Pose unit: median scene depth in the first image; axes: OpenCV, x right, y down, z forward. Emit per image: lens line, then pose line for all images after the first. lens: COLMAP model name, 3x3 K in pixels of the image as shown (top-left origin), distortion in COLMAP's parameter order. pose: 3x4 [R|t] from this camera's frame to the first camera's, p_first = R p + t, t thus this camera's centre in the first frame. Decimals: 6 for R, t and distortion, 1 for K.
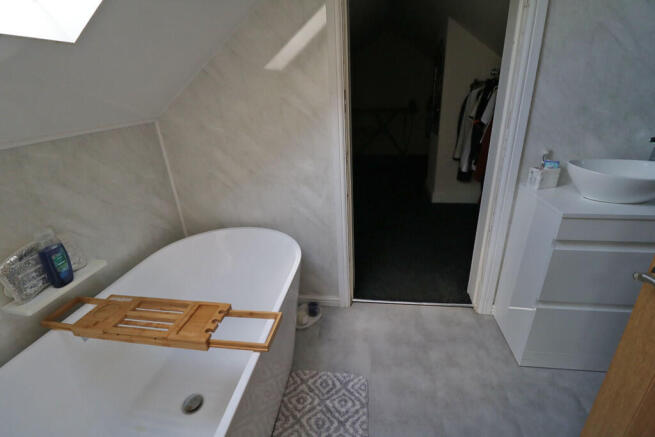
lens RADIAL K [[311.0, 0, 325.4], [0, 311.0, 215.0], [0, 0, 1]] dist [0.001181, -0.000064]
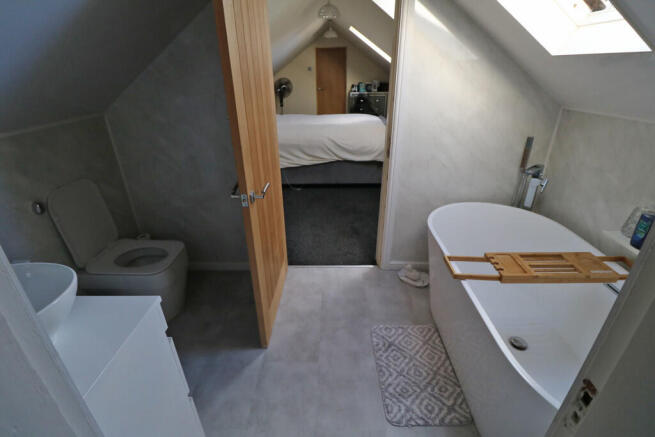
lens RADIAL K [[311.0, 0, 326.9], [0, 311.0, 216.4], [0, 0, 1]] dist [0.001181, -0.000064]
pose [[-0.990253, 0.106907, -0.089272, 0.344666], [0.003574, 0.660249, 0.751038, -0.590928], [0.139233, 0.743399, -0.654196, 1.184992]]
